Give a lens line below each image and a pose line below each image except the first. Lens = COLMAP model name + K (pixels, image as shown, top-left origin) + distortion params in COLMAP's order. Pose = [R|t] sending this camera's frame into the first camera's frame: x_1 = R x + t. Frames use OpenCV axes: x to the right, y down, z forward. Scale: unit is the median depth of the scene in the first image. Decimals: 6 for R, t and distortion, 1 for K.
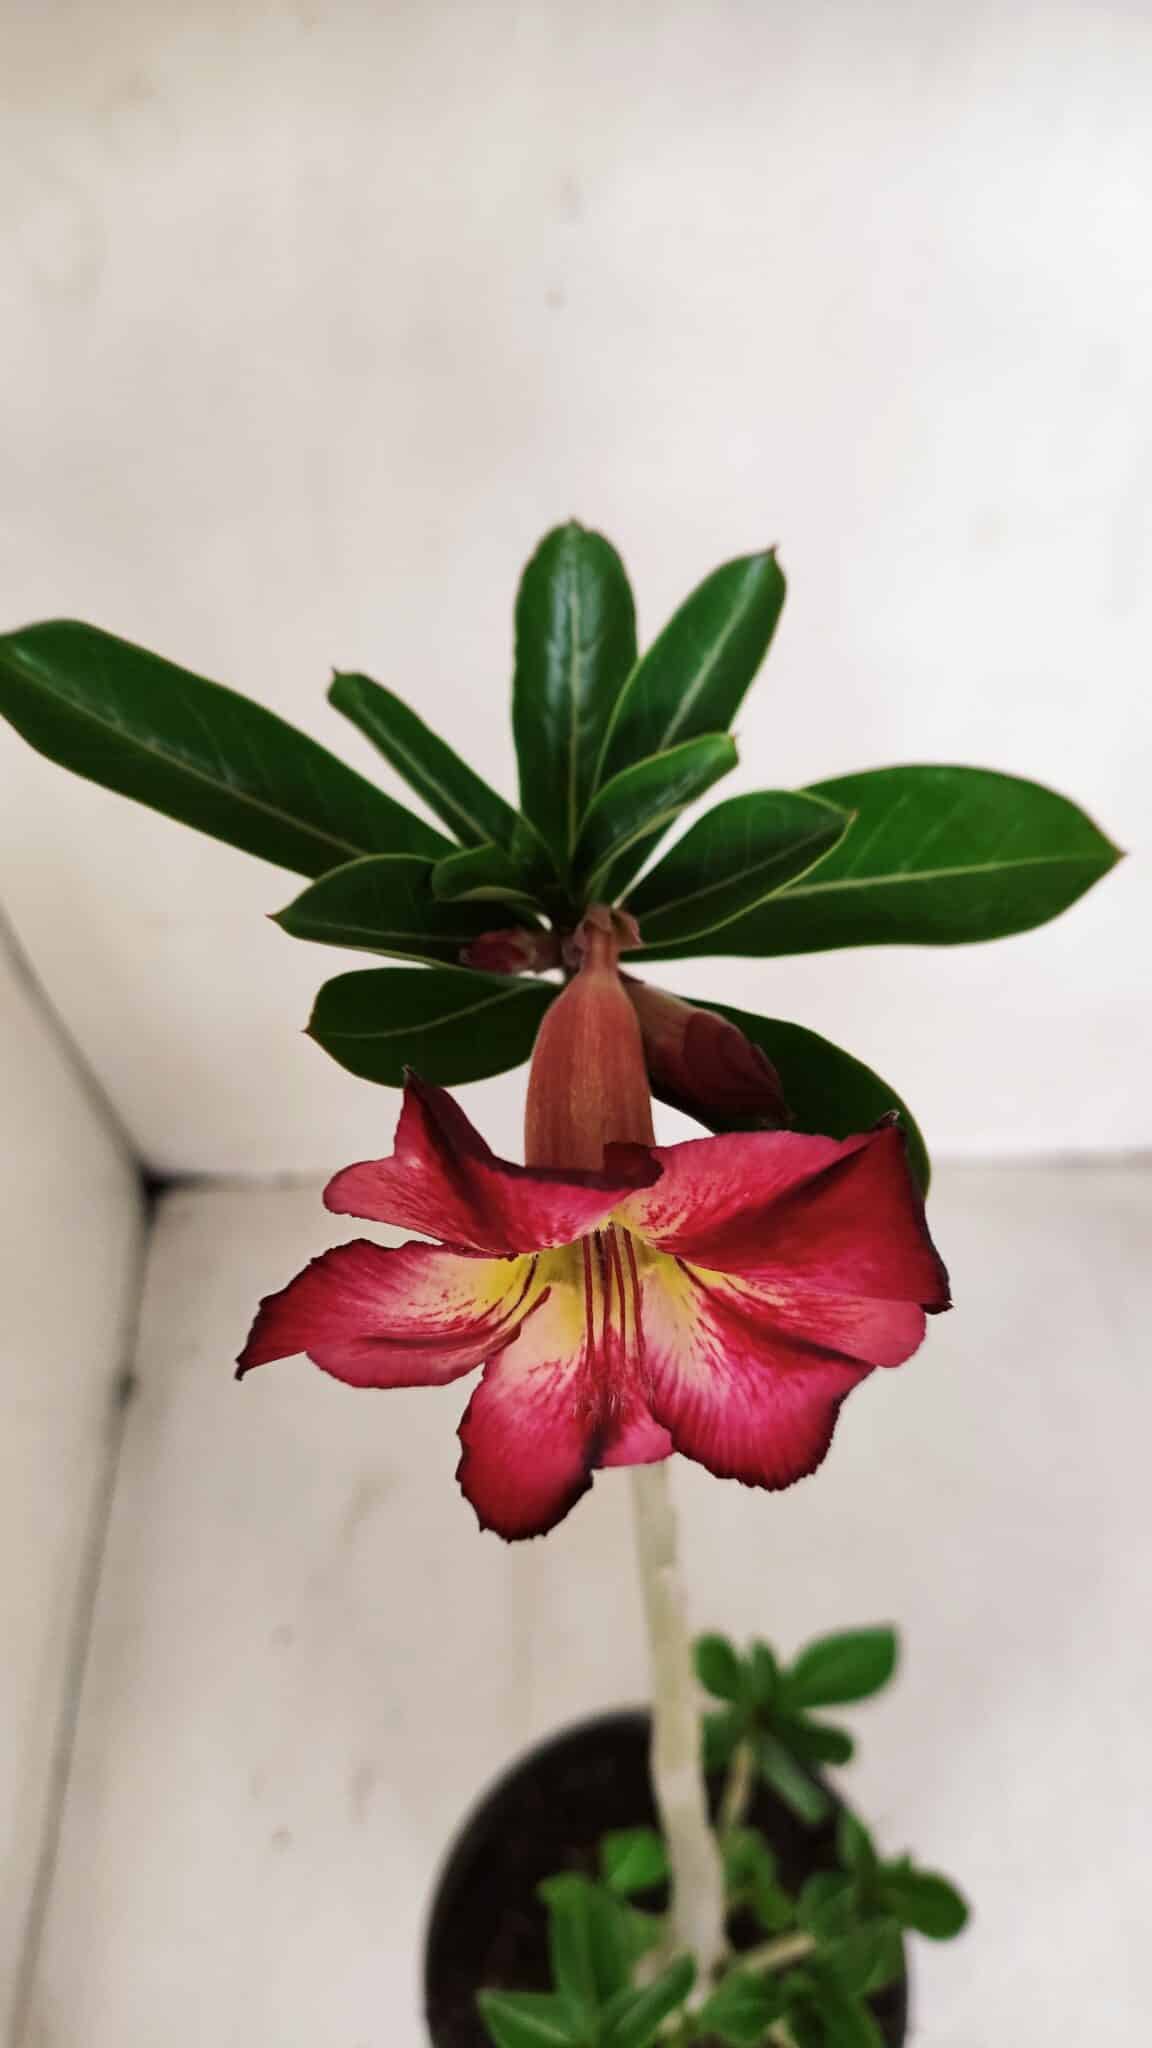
lens RADIAL K [[1543.6, 0, 565.7], [0, 1543.6, 998.2], [0, 0, 1]] dist [0.086727, -0.218511]
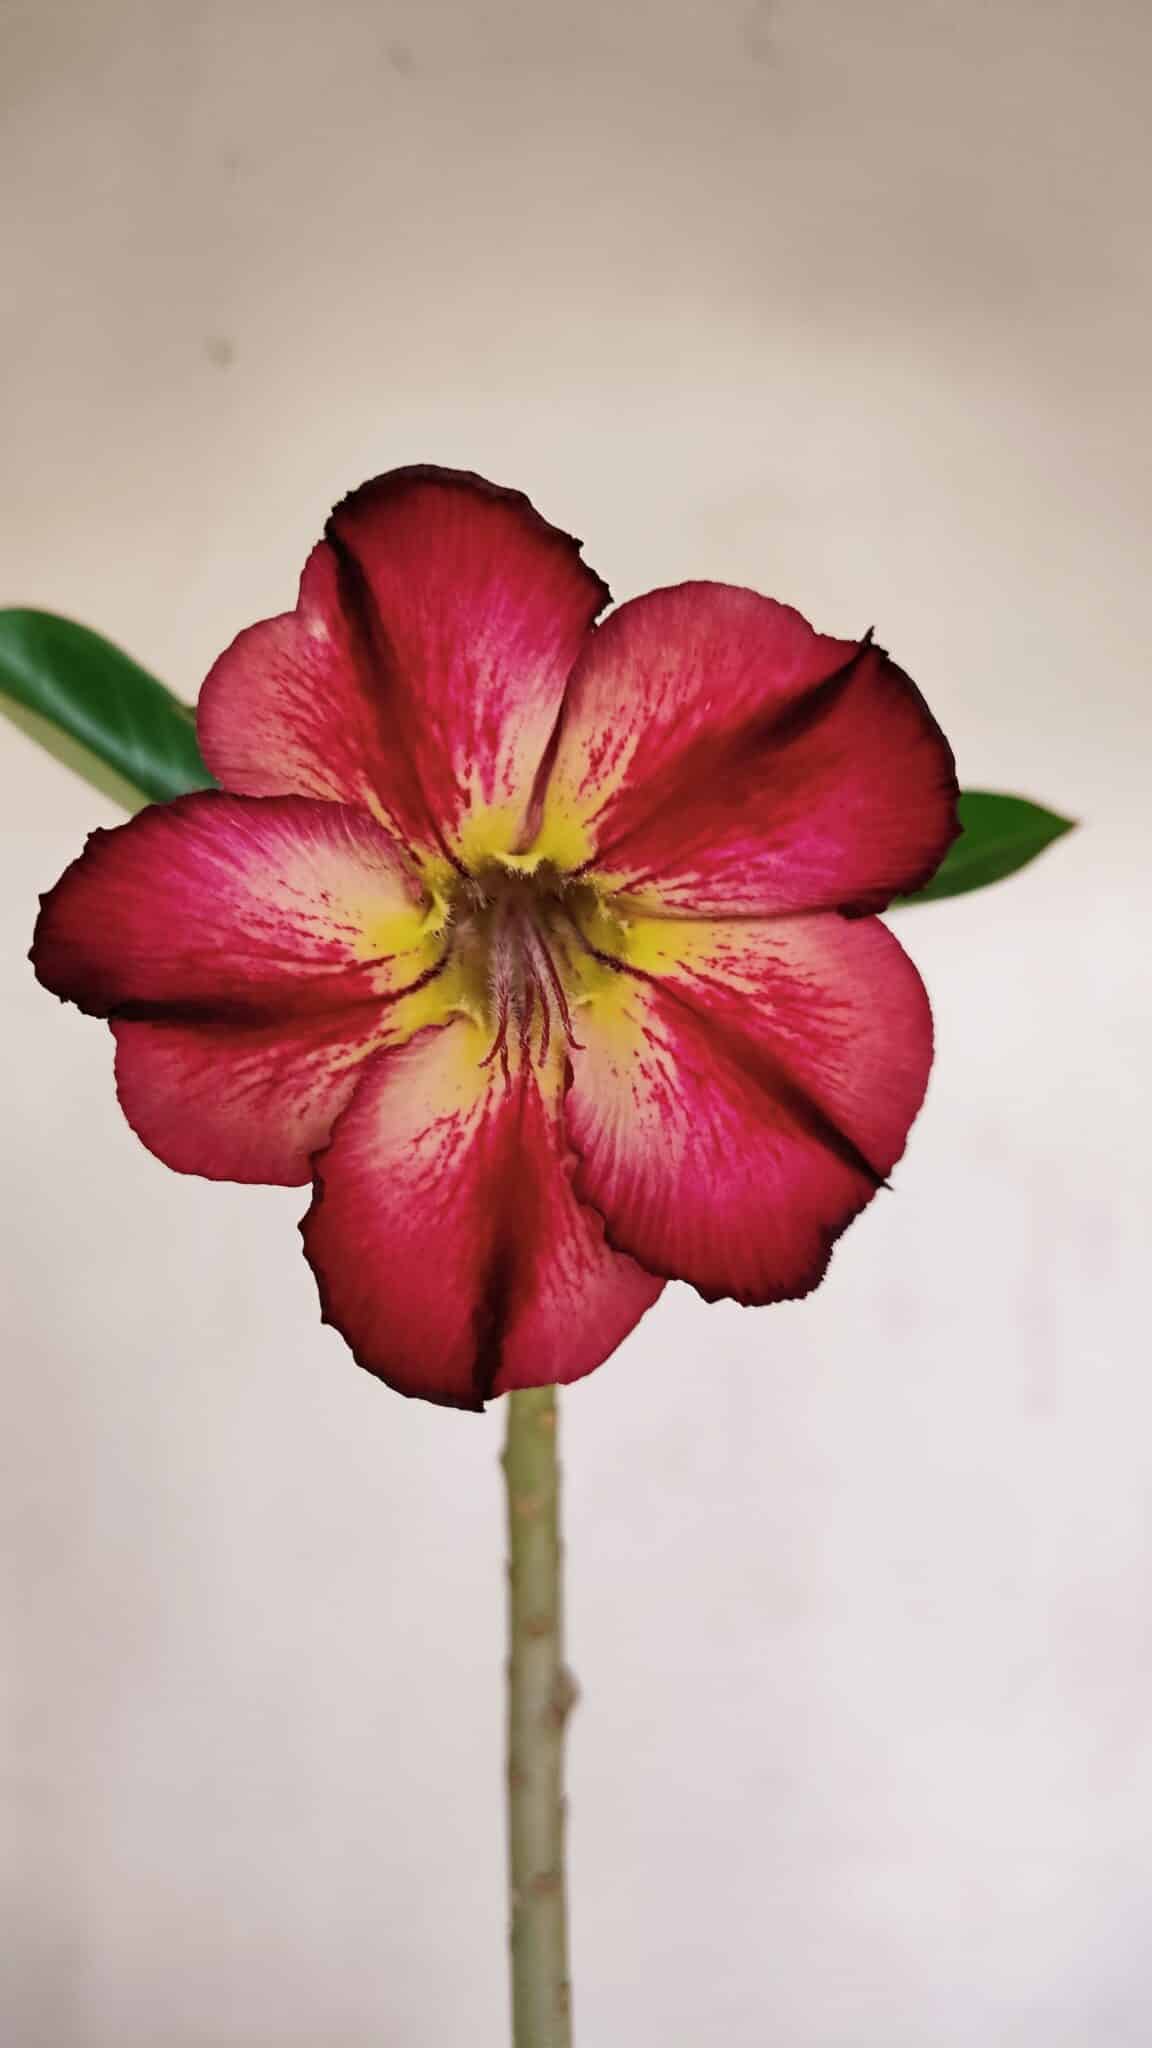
lens RADIAL K [[1635.8, 0, 576.0], [0, 1635.8, 1024.0], [0, 0, 1]] dist [0.006409, -0.143832]
pose [[0.996537, 0.069291, 0.045956, 0.014125], [-0.024579, 0.773518, -0.633298, 0.721275], [-0.079429, 0.629975, 0.772543, 0.371830]]
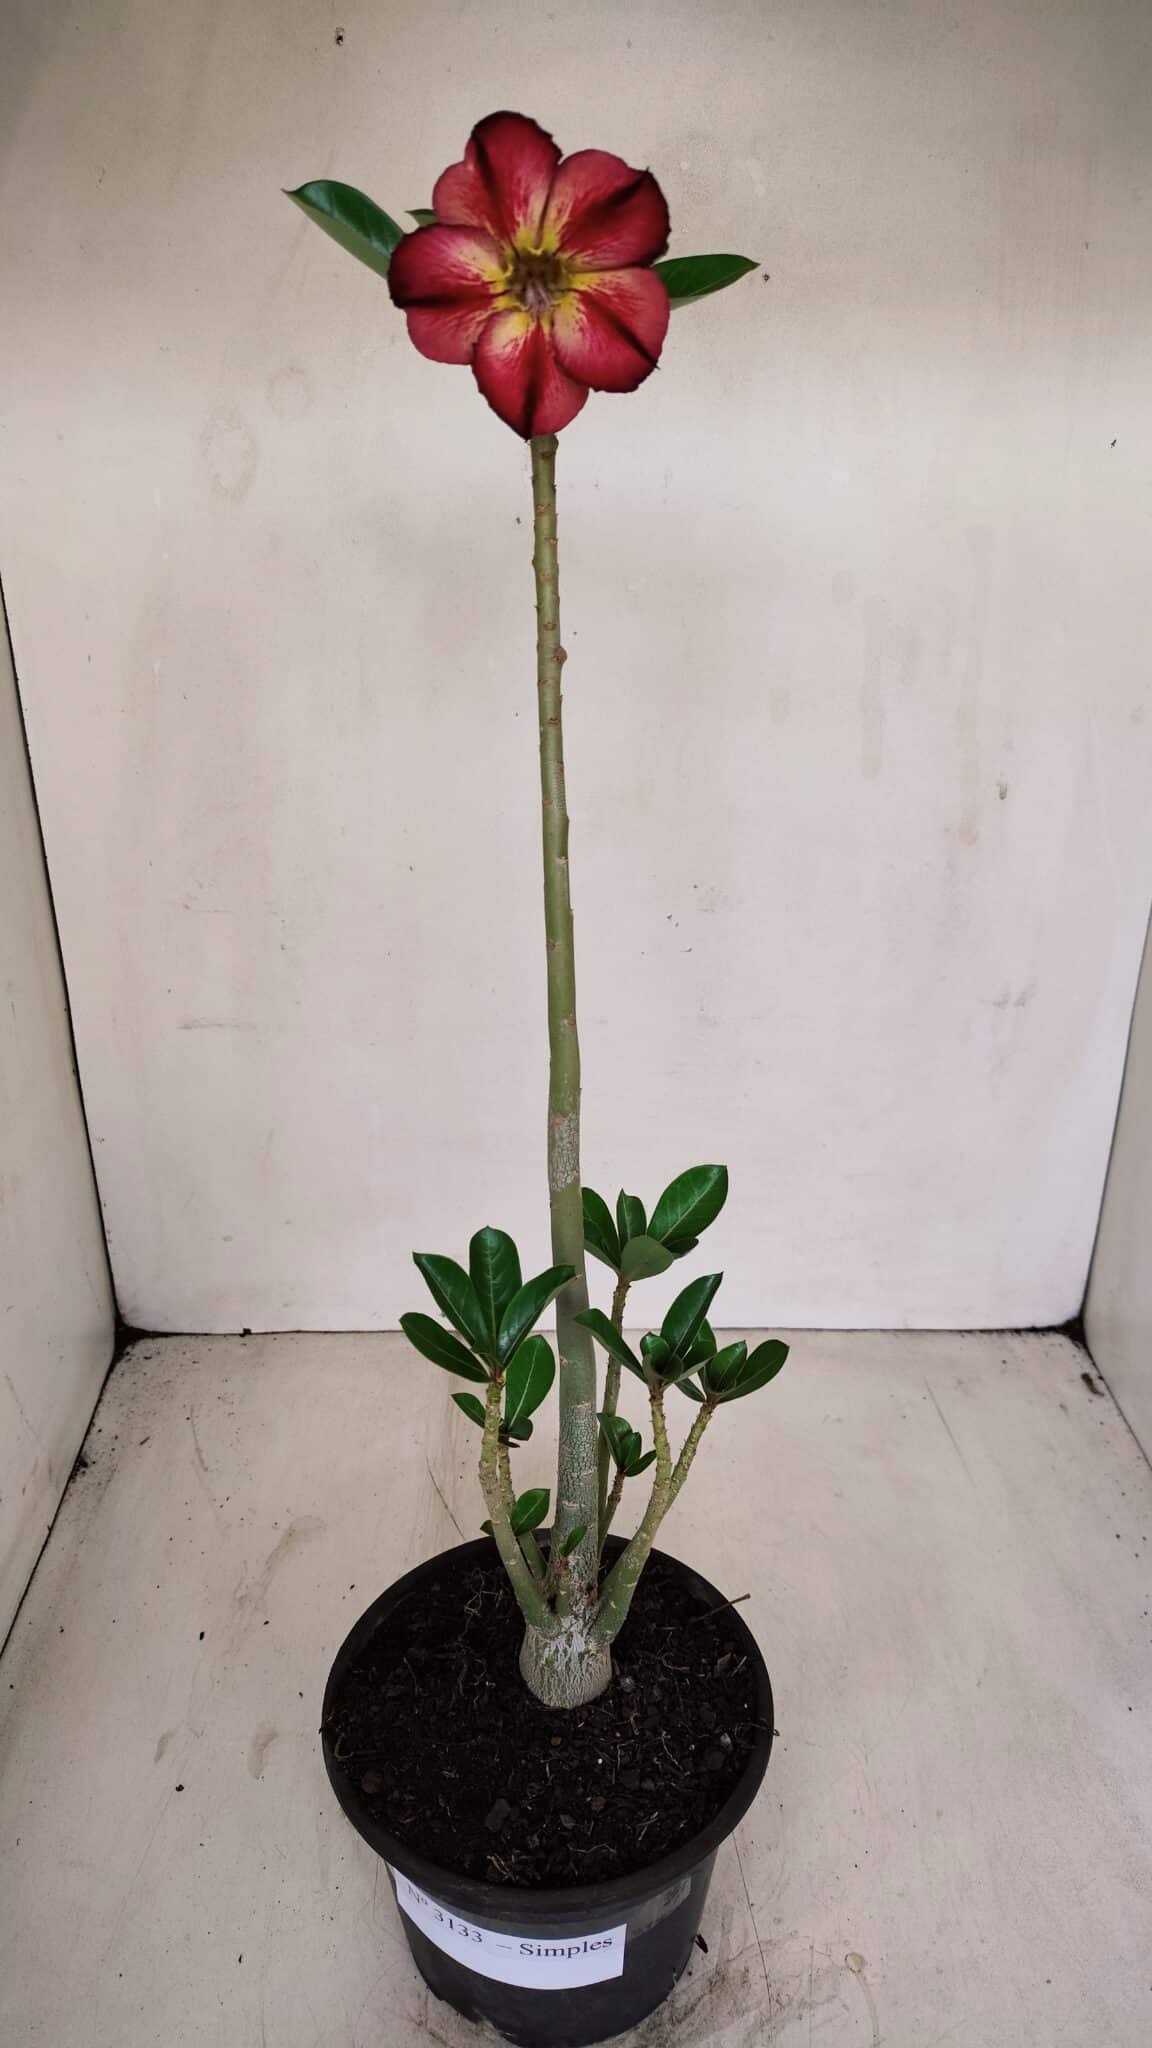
lens RADIAL K [[1512.3, 0, 569.4], [0, 1512.3, 1024.4], [0, 0, 1]] dist [0.049220, -0.108444]
pose [[0.998051, 0.051475, 0.035288, 0.048518], [-0.028732, 0.880923, -0.472387, 2.285778], [-0.055403, 0.470452, 0.880684, -0.543609]]
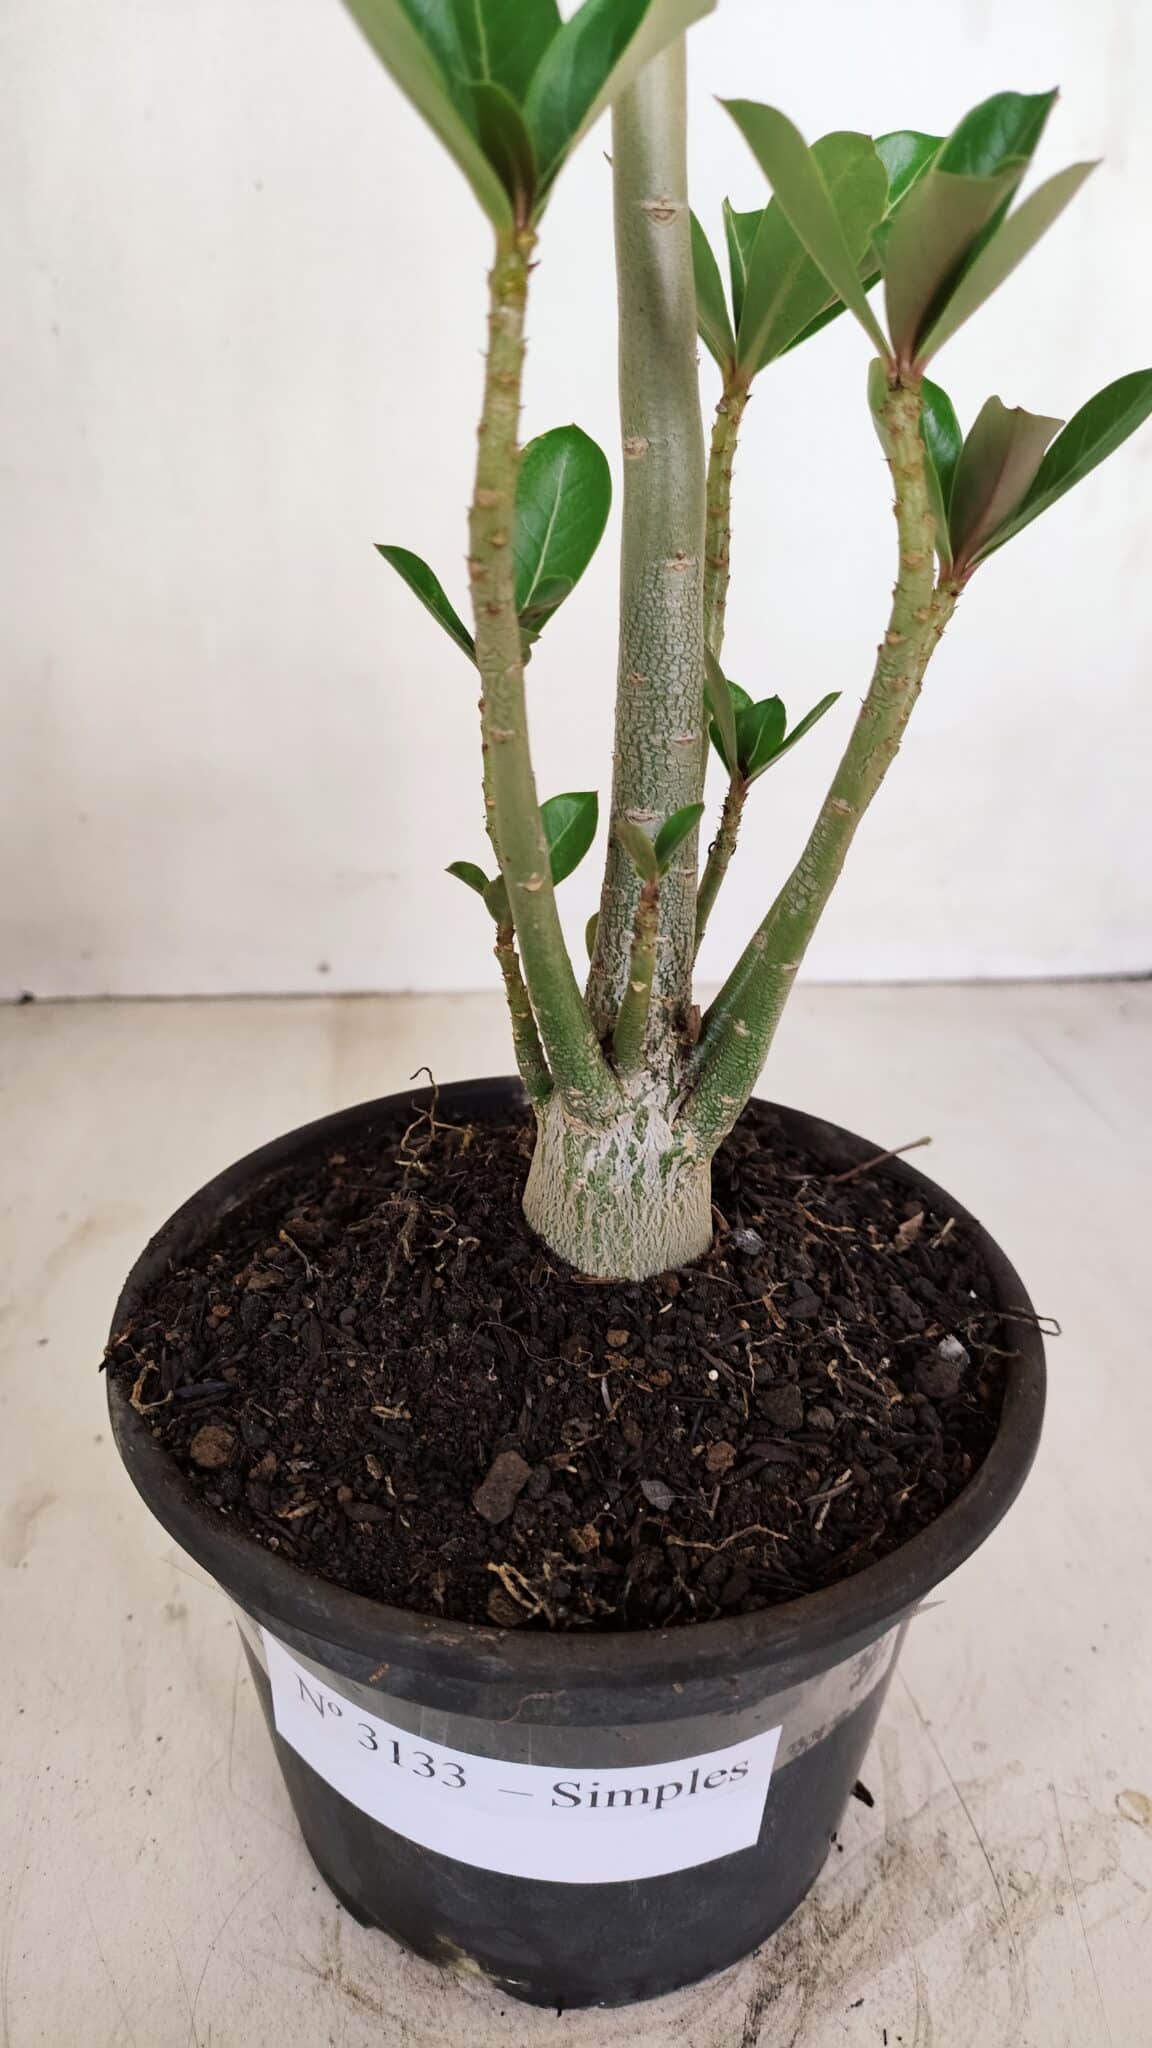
lens RADIAL K [[1543.6, 0, 565.7], [0, 1543.6, 998.2], [0, 0, 1]] dist [0.086727, -0.218511]
pose [[0.991951, 0.033020, 0.122240, -0.035964], [0.027351, 0.886731, -0.461476, 2.507713], [-0.123632, 0.461106, 0.878690, 1.535147]]
